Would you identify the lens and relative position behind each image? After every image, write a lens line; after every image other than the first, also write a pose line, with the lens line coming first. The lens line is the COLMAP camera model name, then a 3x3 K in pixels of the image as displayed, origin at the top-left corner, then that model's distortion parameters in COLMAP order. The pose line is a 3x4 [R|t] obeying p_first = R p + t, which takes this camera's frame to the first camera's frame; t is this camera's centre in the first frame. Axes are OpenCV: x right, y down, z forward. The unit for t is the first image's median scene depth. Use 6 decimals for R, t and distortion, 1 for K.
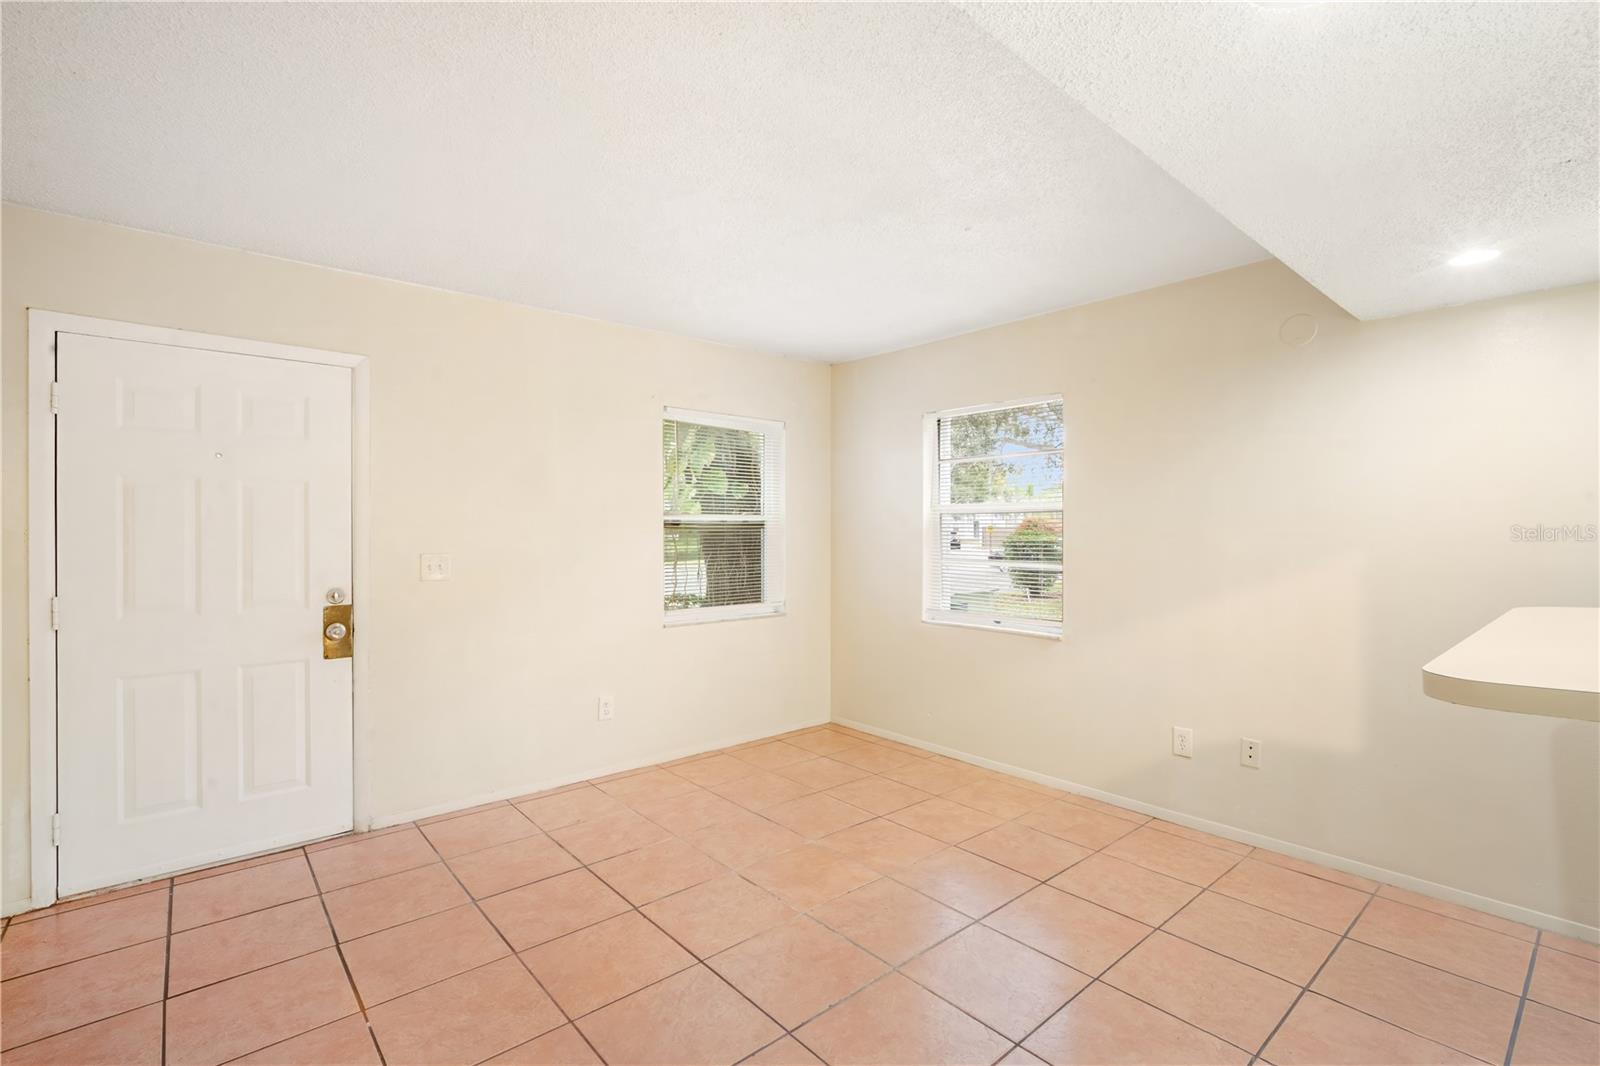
lens RADIAL K [[709.8, 0, 793.3], [0, 709.8, 534.4], [0, 0, 1]] dist [-0.010681, 0.001866]
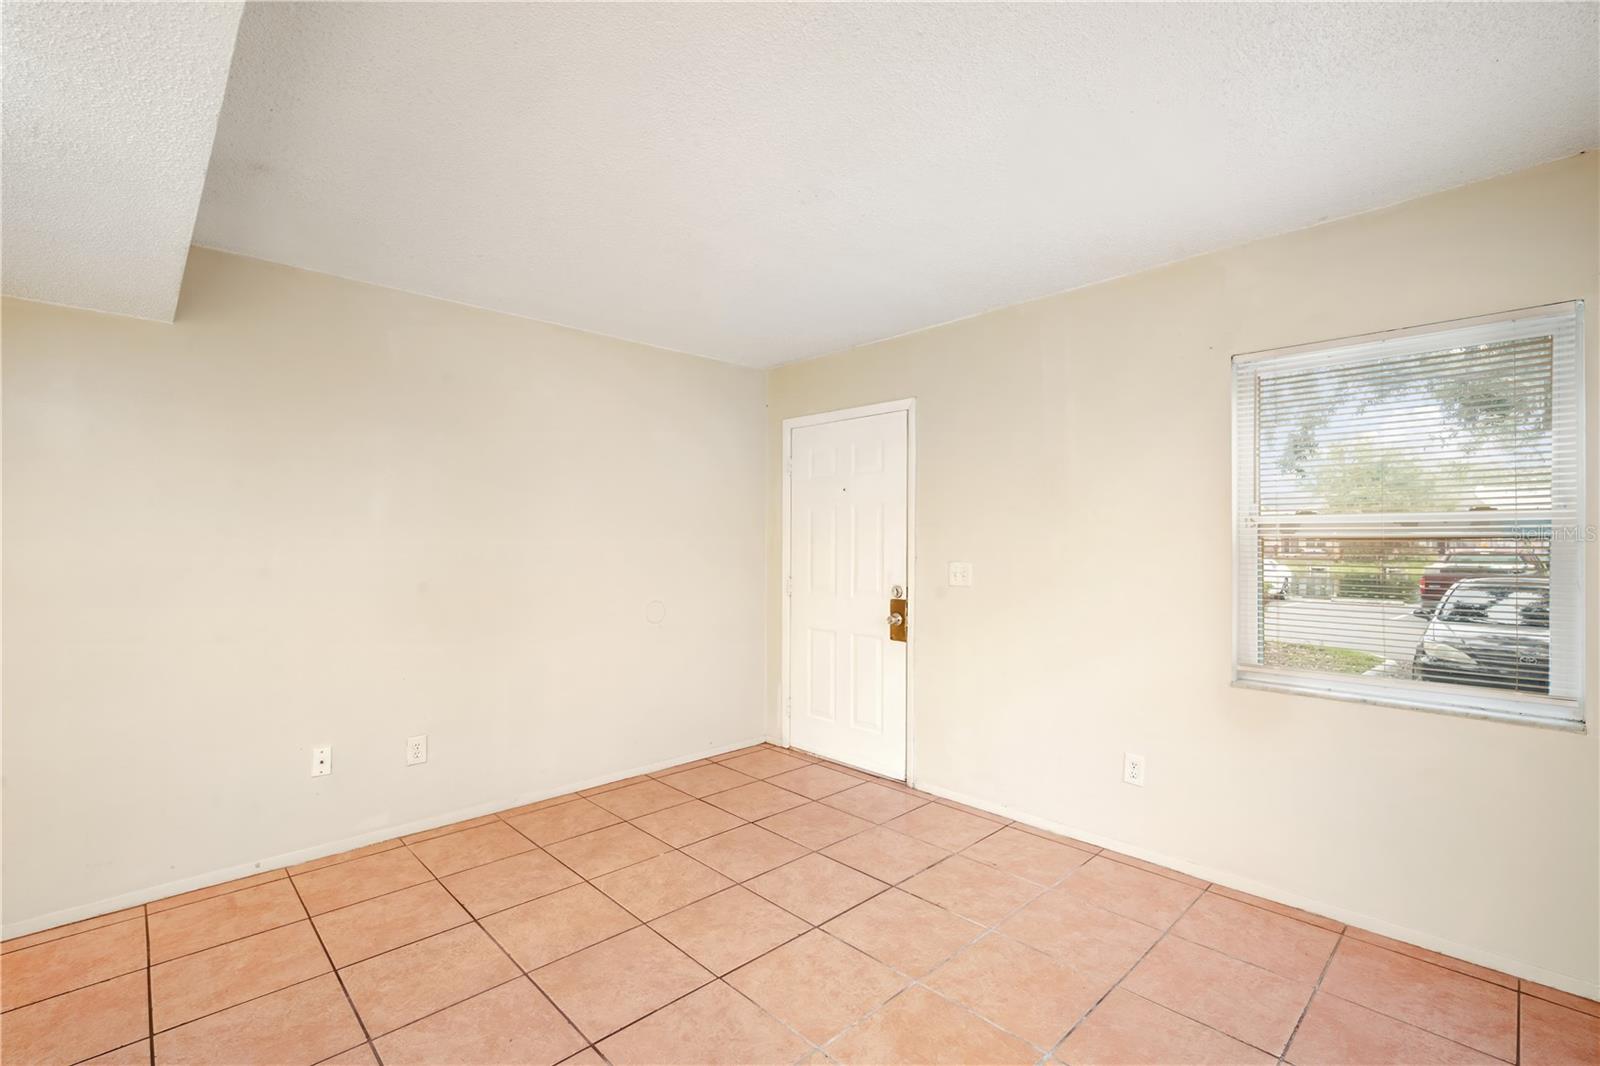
lens RADIAL K [[709.8, 0, 803.9], [0, 709.8, 532.4], [0, 0, 1]] dist [-0.010681, 0.001866]
pose [[0.064570, -0.009172, -0.997871, 0.612632], [-0.005906, 0.999937, -0.009573, -0.006392], [0.997896, 0.006511, 0.064512, 0.740375]]
